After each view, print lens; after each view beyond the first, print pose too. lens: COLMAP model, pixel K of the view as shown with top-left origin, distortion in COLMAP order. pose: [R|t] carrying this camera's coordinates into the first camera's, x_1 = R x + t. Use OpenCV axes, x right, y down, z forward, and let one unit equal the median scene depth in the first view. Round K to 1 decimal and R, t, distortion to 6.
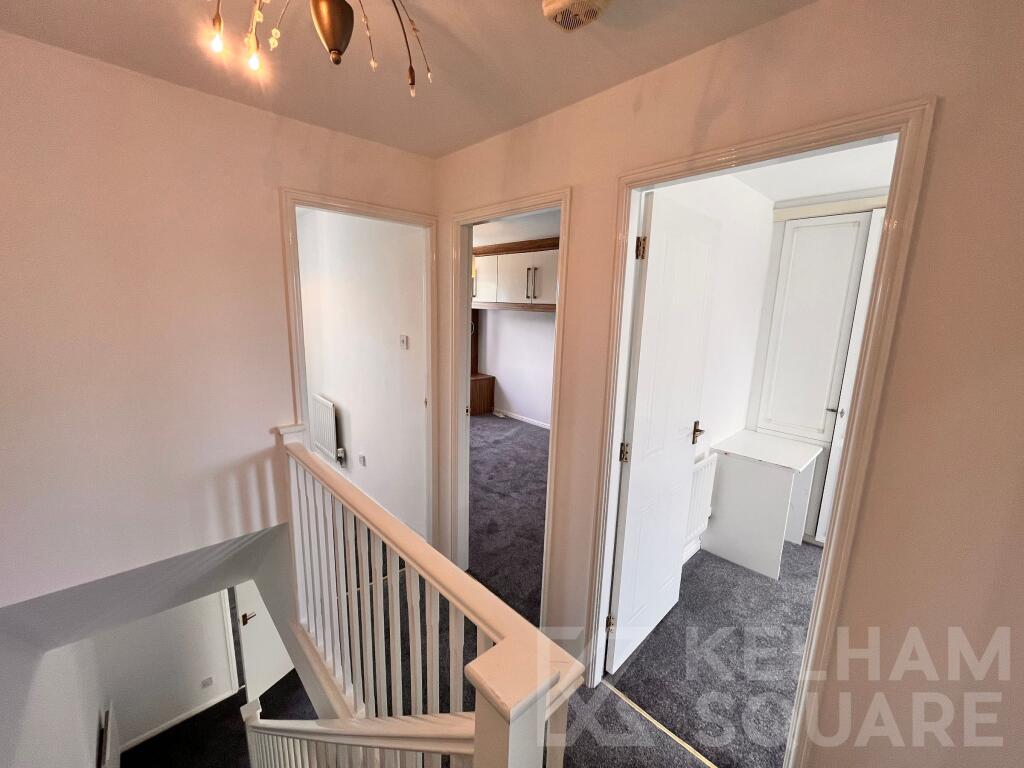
lens RADIAL K [[413.3, 0, 510.8], [0, 413.3, 382.3], [0, 0, 1]] dist [-0.007385, 0.000148]
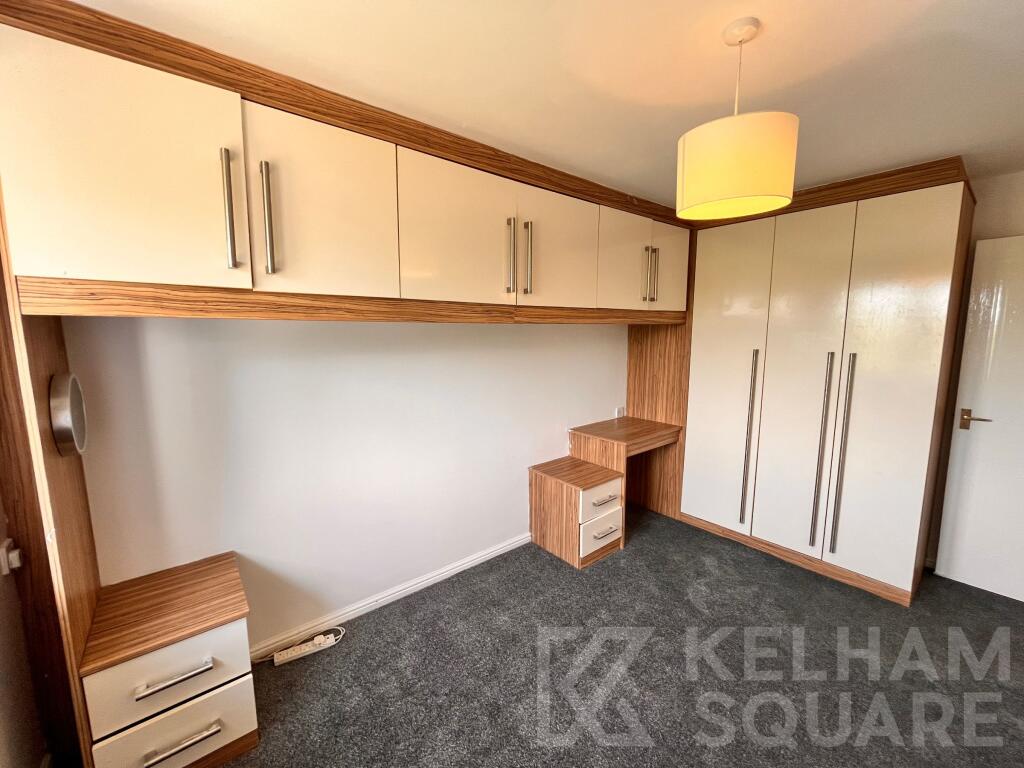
lens RADIAL K [[446.2, 0, 514.3], [0, 446.2, 378.1], [0, 0, 1]] dist [-0.000681, 0.000077]
pose [[0.032157, -0.150717, 0.988054, -0.384955], [0.169256, 0.975108, 0.143234, -0.169598], [-0.985047, 0.162628, 0.056866, 0.912323]]
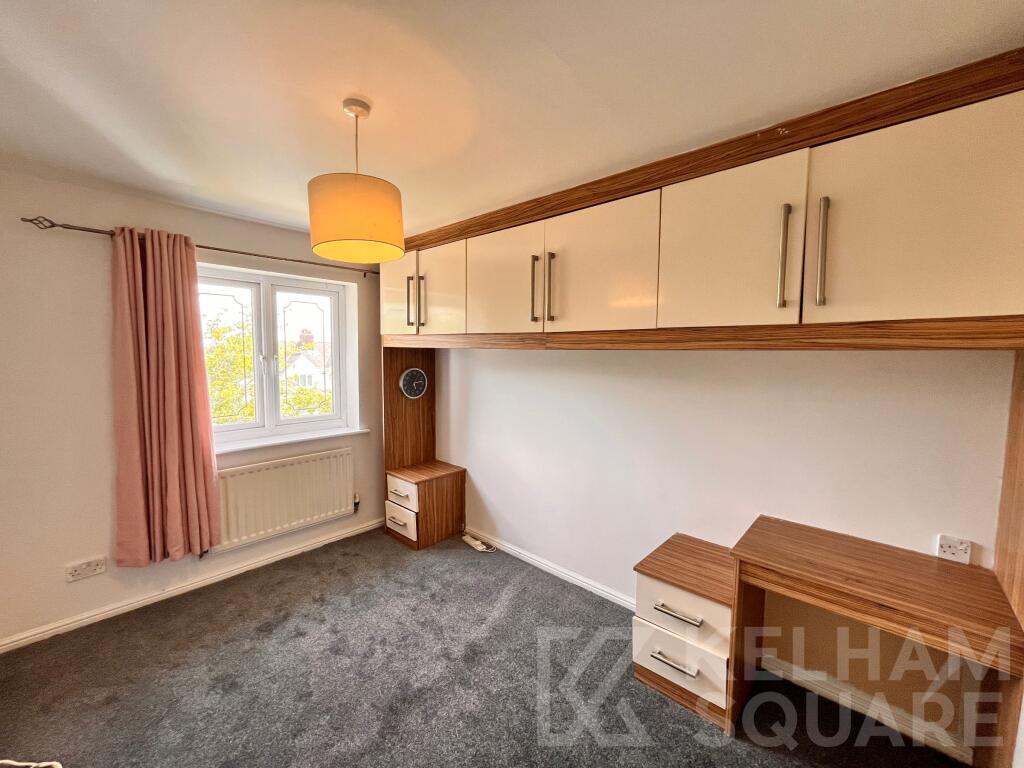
lens RADIAL K [[413.3, 0, 510.8], [0, 413.3, 382.3], [0, 0, 1]] dist [-0.007385, 0.000148]
pose [[0.997247, -0.023121, 0.070447, -0.017332], [0.030284, 0.994285, -0.102370, -0.083507], [-0.067678, 0.104221, 0.992249, 0.513388]]
